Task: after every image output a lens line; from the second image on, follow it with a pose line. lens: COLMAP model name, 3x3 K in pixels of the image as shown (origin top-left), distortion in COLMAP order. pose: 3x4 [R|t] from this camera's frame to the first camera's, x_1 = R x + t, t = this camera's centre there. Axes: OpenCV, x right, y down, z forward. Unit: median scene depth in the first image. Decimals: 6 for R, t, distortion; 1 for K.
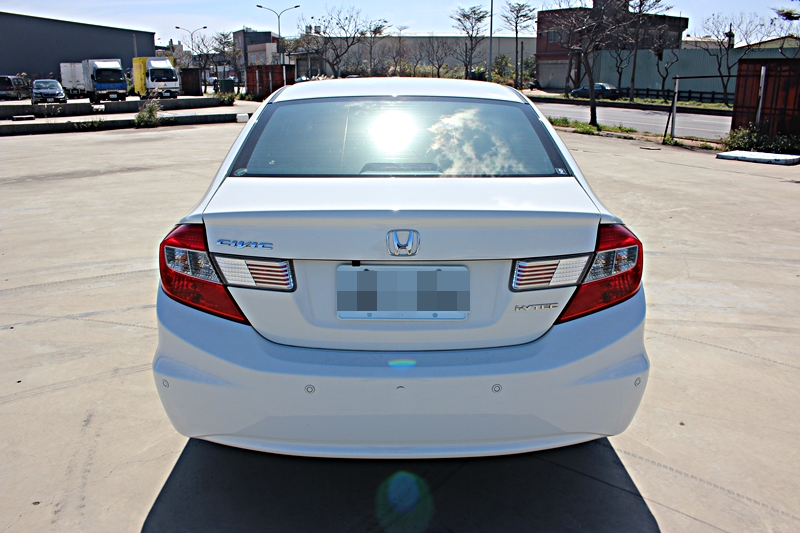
lens RADIAL K [[681.8, 0, 403.4], [0, 681.8, 267.7], [0, 0, 1]] dist [-0.200969, 0.210677]
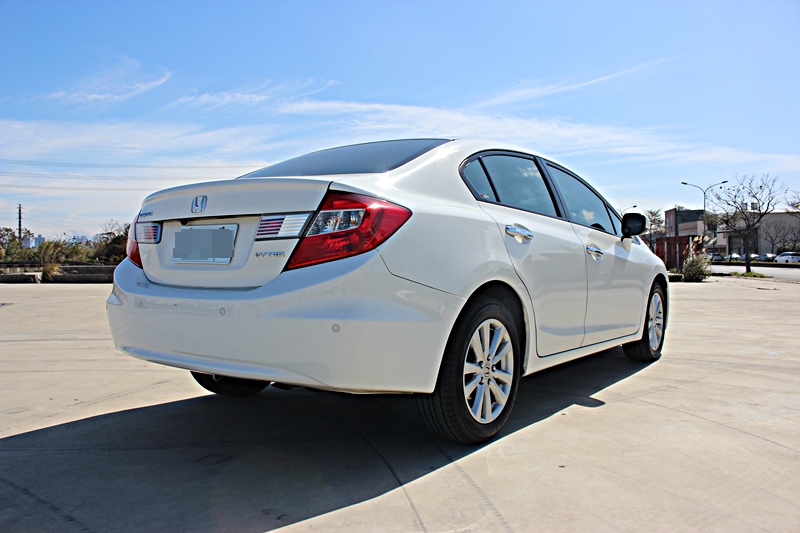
lens RADIAL K [[681.8, 0, 403.4], [0, 681.8, 267.7], [0, 0, 1]] dist [-0.200969, 0.210677]
pose [[0.793914, -0.000957, -0.608030, 0.826370], [-0.162856, 0.963127, -0.214160, 0.221327], [0.585815, 0.269046, 0.764484, 0.151798]]
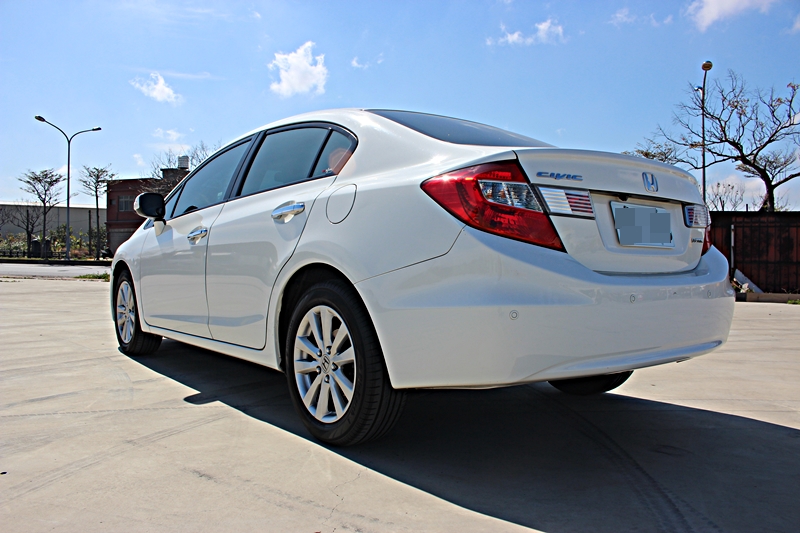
lens RADIAL K [[681.8, 0, 403.4], [0, 681.8, 267.7], [0, 0, 1]] dist [-0.200969, 0.210677]
pose [[0.782246, -0.003781, 0.622958, -0.800726], [0.168297, 0.964082, -0.205478, 0.208496], [-0.599806, 0.265576, 0.754786, 0.256844]]
